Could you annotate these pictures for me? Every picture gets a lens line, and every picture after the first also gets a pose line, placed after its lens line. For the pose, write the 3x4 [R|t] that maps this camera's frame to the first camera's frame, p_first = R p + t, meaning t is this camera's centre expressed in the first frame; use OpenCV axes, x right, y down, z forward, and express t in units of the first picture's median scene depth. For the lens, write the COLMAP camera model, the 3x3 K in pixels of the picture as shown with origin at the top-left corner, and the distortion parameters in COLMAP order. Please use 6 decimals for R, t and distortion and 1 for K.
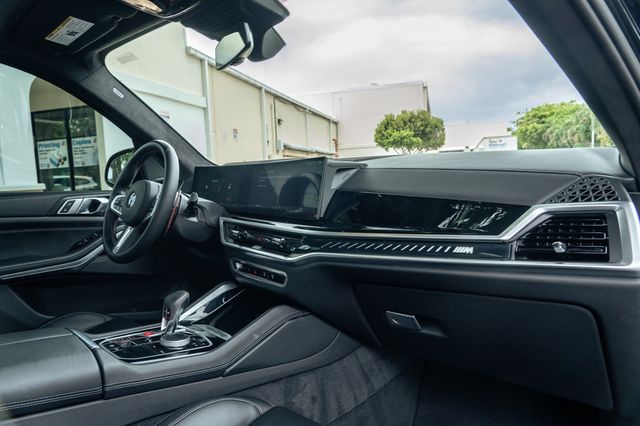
lens RADIAL K [[440.1, 0, 313.3], [0, 440.1, 212.8], [0, 0, 1]] dist [-0.009827, -0.003632]
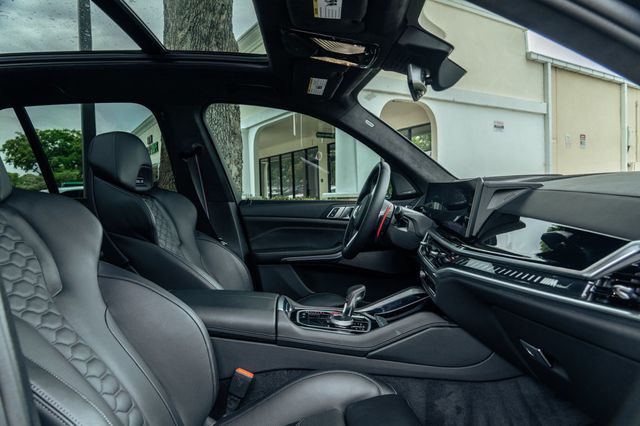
lens RADIAL K [[440.1, 0, 318.5], [0, 440.1, 213.3], [0, 0, 1]] dist [-0.009827, -0.003632]
pose [[0.741897, 0.055135, -0.668243, 0.407988], [-0.069155, 0.997591, 0.005531, -0.022245], [0.666938, 0.042109, 0.743922, -0.015585]]
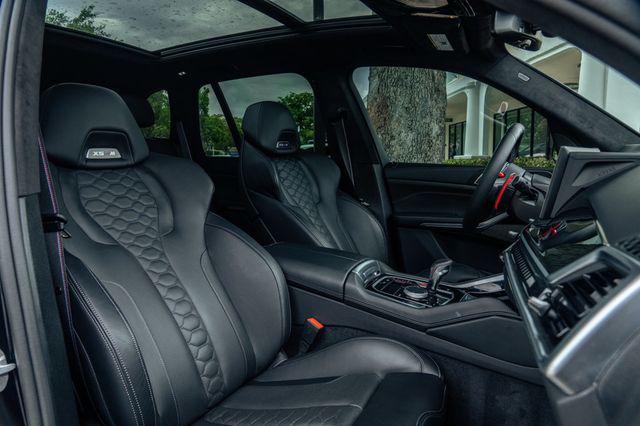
lens RADIAL K [[440.1, 0, 319.6], [0, 440.1, 213.2], [0, 0, 1]] dist [-0.009827, -0.003632]
pose [[0.311806, 0.163916, -0.935900, 0.630561], [-0.089522, 0.985693, 0.142811, -0.074920], [0.945919, 0.039254, 0.322019, 0.278441]]
